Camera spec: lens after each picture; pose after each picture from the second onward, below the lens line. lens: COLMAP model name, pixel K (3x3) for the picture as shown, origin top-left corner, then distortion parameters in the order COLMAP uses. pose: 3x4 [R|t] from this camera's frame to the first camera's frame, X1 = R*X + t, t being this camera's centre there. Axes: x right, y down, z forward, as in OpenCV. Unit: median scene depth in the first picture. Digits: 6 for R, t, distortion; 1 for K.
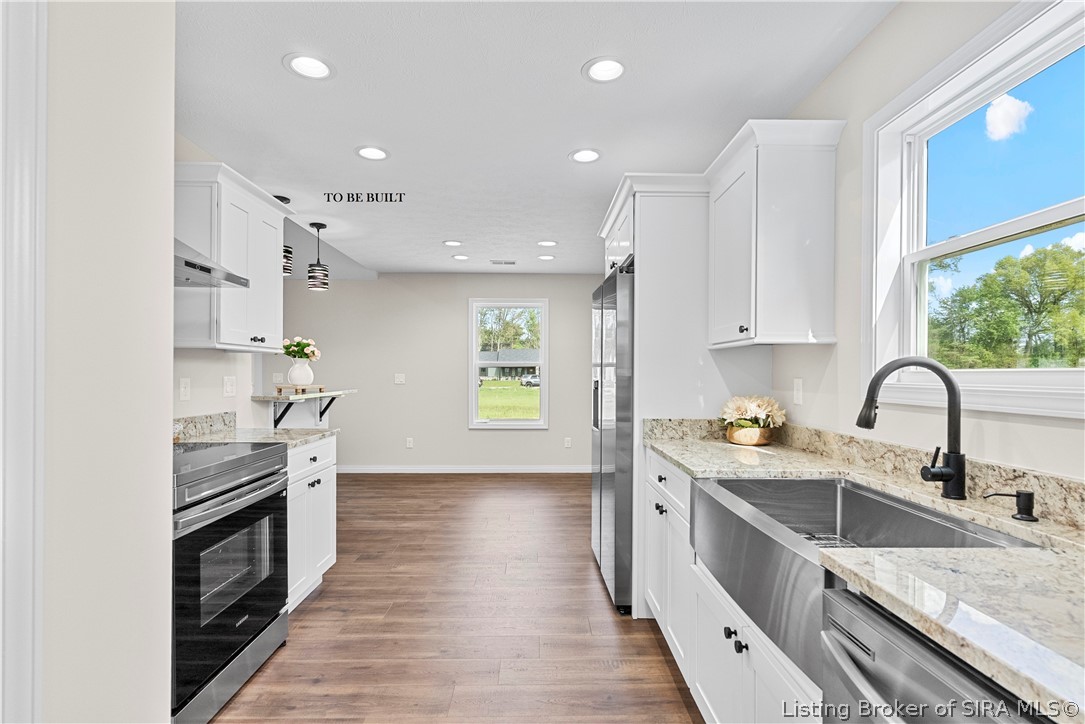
lens RADIAL K [[525.4, 0, 535.7], [0, 525.4, 371.6], [0, 0, 1]] dist [0.008023, -0.002255]
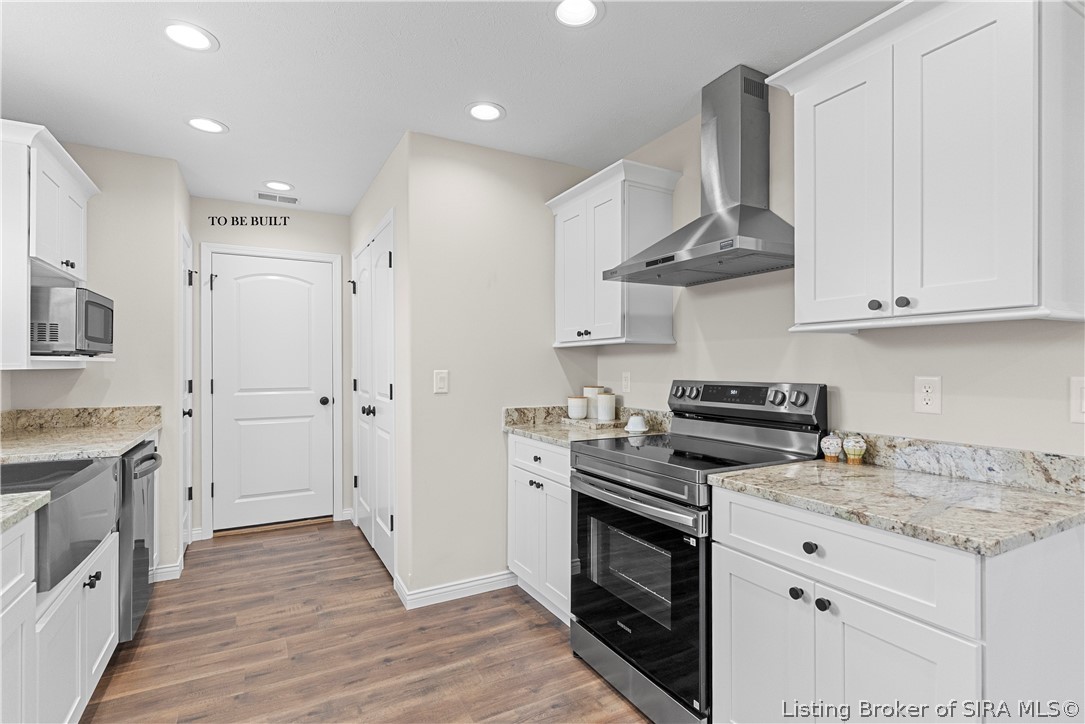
lens RADIAL K [[525.4, 0, 539.0], [0, 525.4, 365.7], [0, 0, 1]] dist [0.008023, -0.002255]
pose [[-0.879270, -0.002375, -0.476318, 0.024815], [-0.000484, 0.999992, -0.004093, 0.003002], [0.476324, -0.003368, -0.879263, 1.330248]]
